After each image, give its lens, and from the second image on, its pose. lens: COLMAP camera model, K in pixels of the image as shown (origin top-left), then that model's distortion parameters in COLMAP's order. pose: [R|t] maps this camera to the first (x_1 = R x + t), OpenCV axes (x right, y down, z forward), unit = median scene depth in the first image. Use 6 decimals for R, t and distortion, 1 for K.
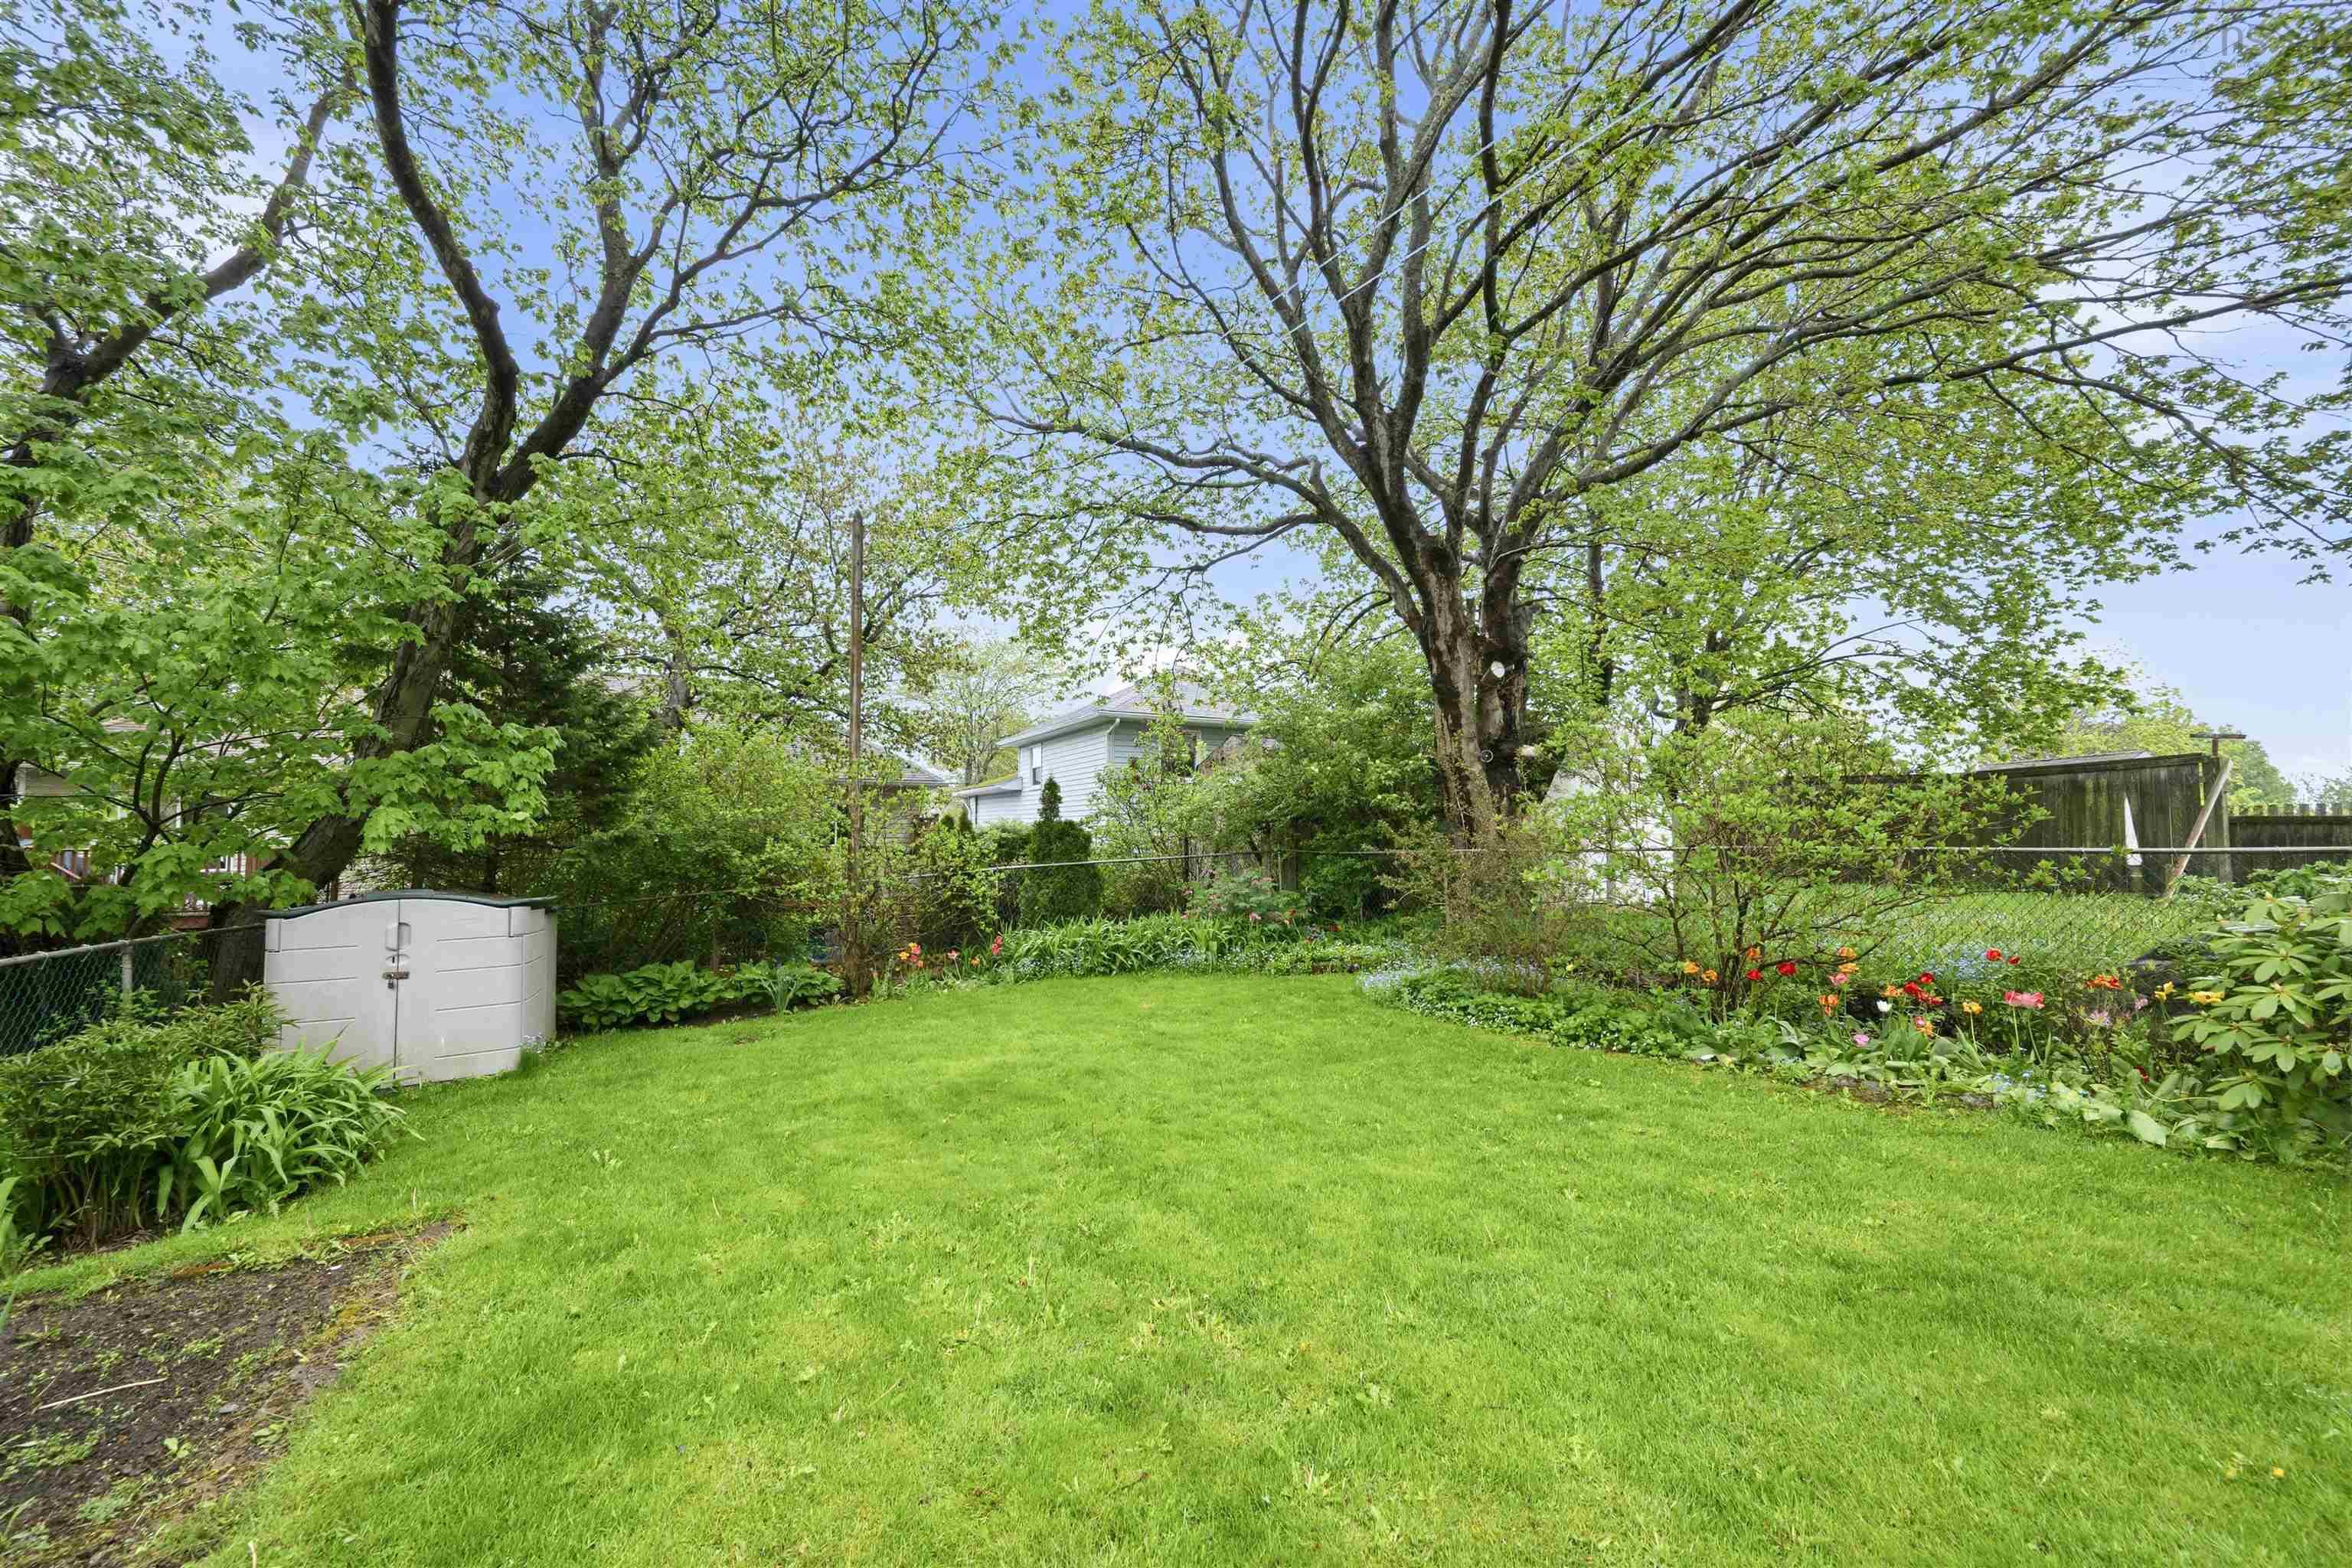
lens RADIAL K [[923.3, 0, 1184.9], [0, 923.3, 790.3], [0, 0, 1]] dist [-0.001243, 0.000324]
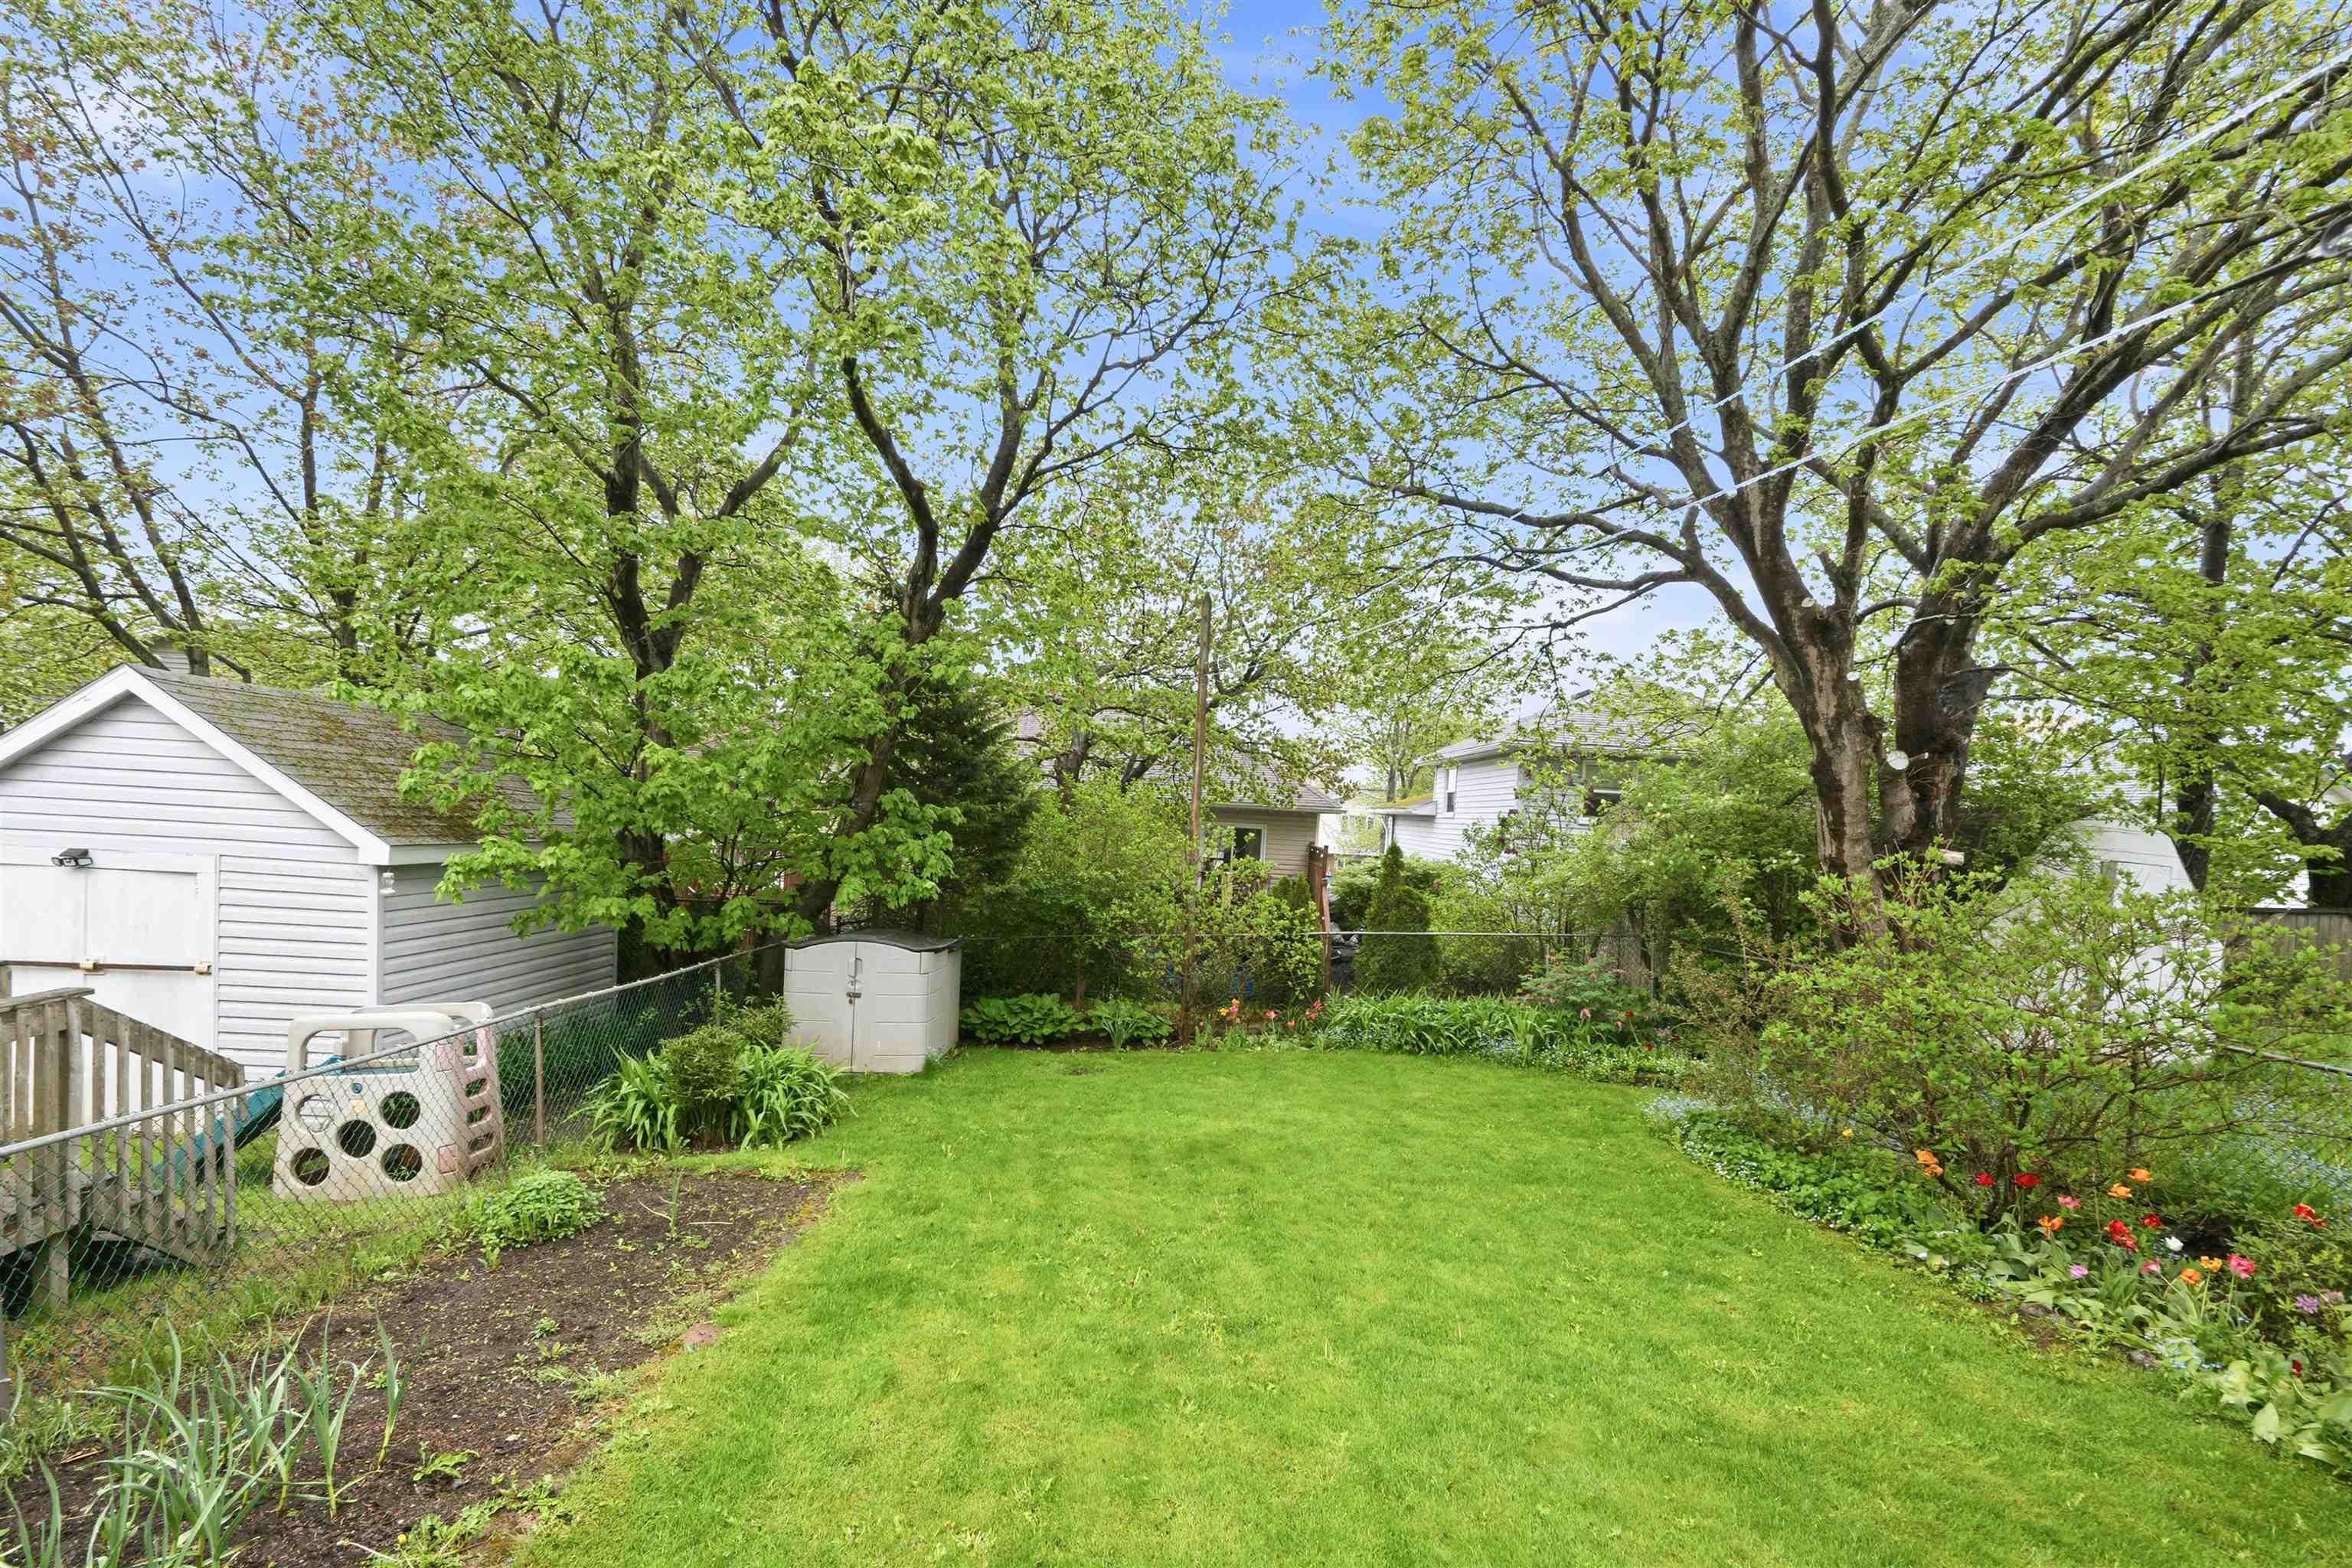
lens RADIAL K [[1105.6, 0, 1182.7], [0, 1105.6, 863.2], [0, 0, 1]] dist [0.000046, -0.000312]
pose [[0.896884, 0.068415, -0.436941, 0.250430], [-0.034794, 0.995816, 0.084503, -0.123762], [0.440894, -0.060586, 0.895512, -0.219480]]
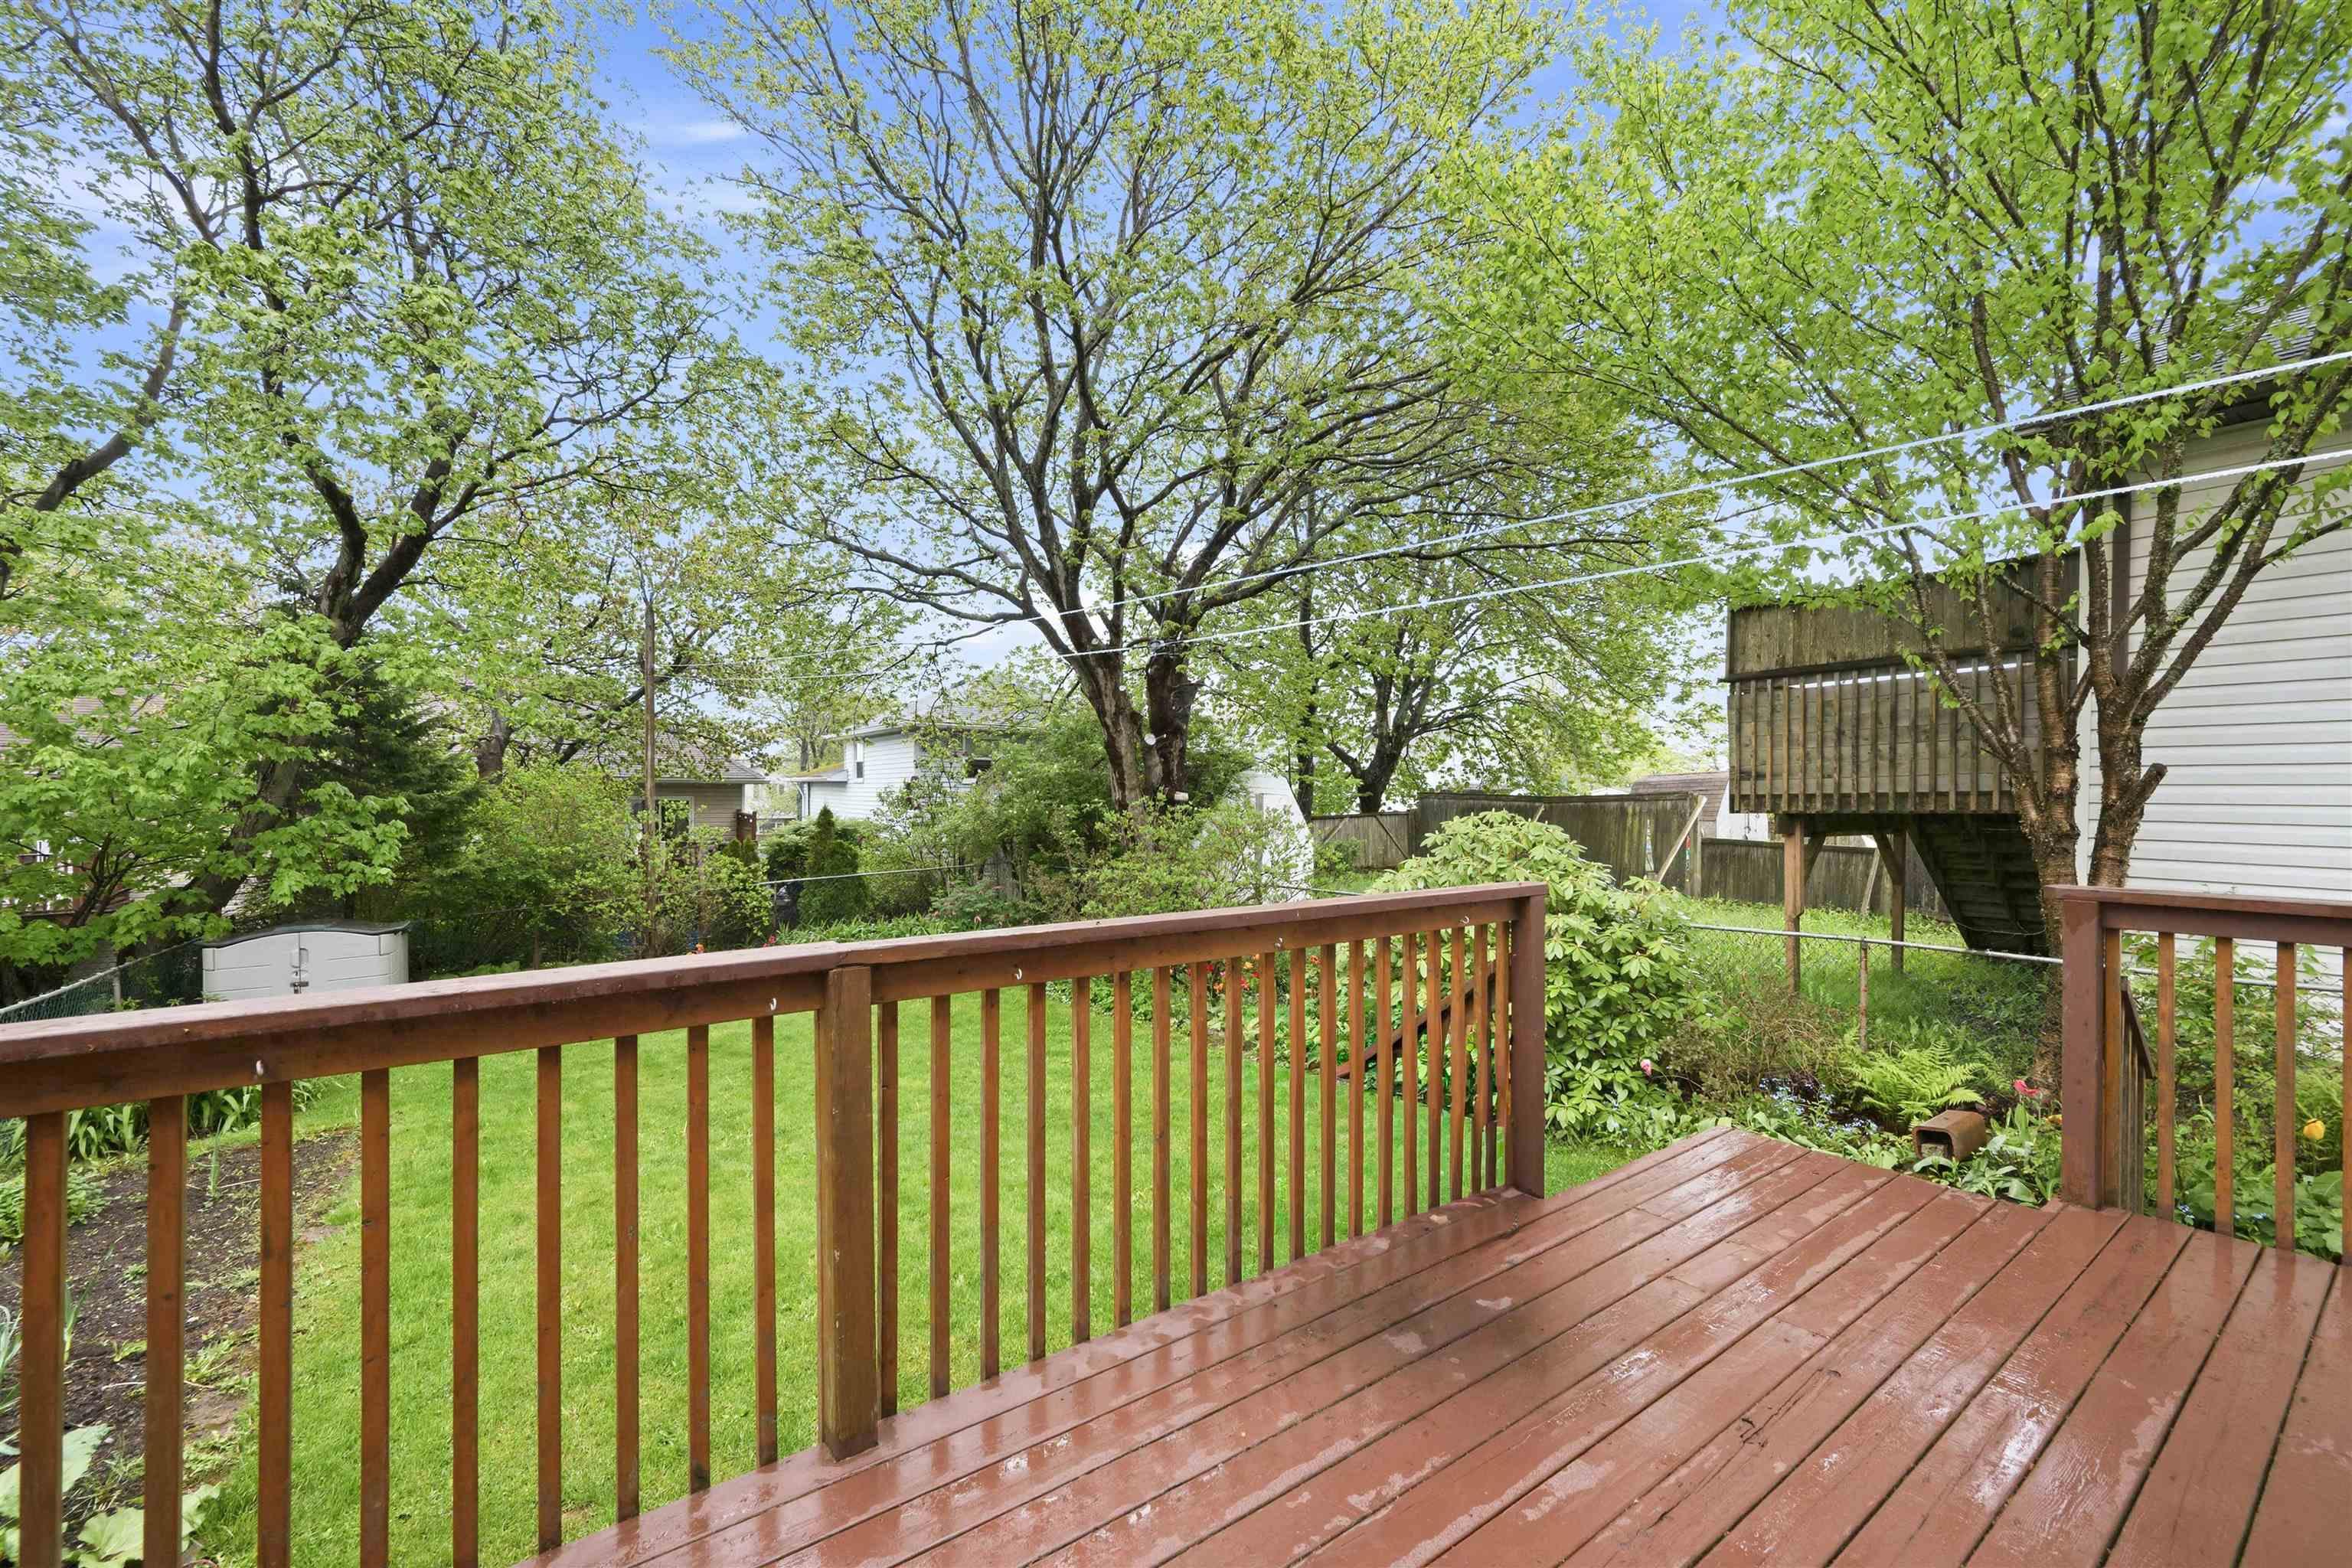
lens RADIAL K [[949.4, 0, 1181.7], [0, 949.4, 802.4], [0, 0, 1]] dist [-0.001562, -0.000257]
pose [[0.992826, 0.005299, 0.119449, 0.269308], [-0.012008, 0.998386, 0.055513, -0.143223], [-0.118962, -0.056549, 0.991287, -0.487541]]
